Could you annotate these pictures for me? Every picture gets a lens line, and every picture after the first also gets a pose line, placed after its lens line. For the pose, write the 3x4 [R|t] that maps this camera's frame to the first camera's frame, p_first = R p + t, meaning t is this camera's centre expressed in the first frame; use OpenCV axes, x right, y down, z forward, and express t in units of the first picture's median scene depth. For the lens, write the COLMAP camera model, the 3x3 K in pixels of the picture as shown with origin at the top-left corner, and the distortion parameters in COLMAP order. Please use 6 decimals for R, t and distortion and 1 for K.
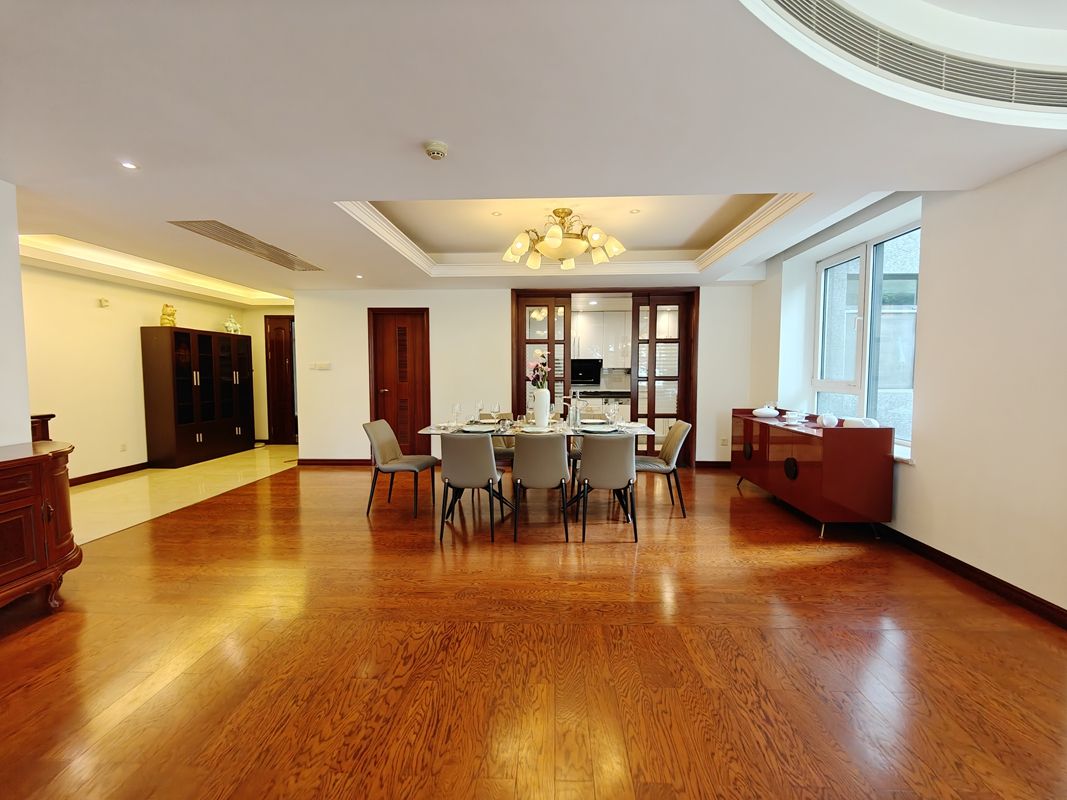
lens RADIAL K [[468.3, 0, 533.8], [0, 468.3, 400.8], [0, 0, 1]] dist [-0.000792, 0.000093]
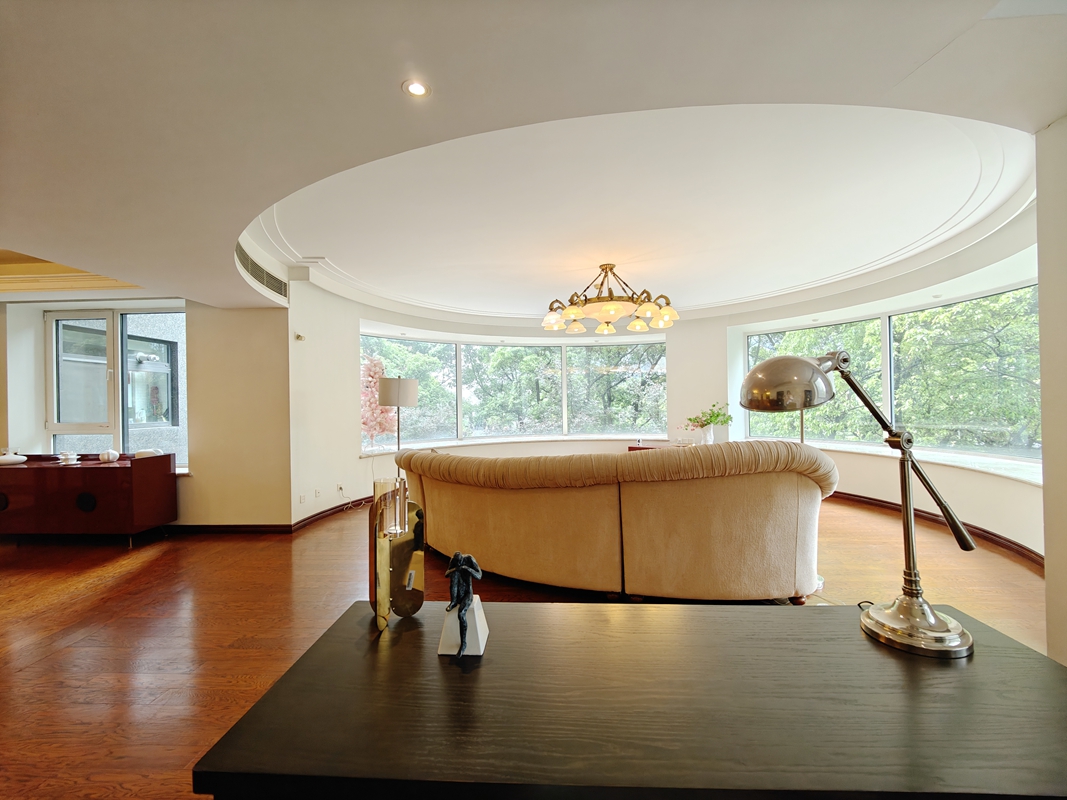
lens RADIAL K [[468.3, 0, 533.8], [0, 468.3, 400.3], [0, 0, 1]] dist [-0.000792, 0.000093]
pose [[0.022678, -0.000838, 0.999742, -0.616683], [0.072570, 0.997363, -0.000810, -0.020867], [-0.997105, 0.072570, 0.022679, -0.125516]]
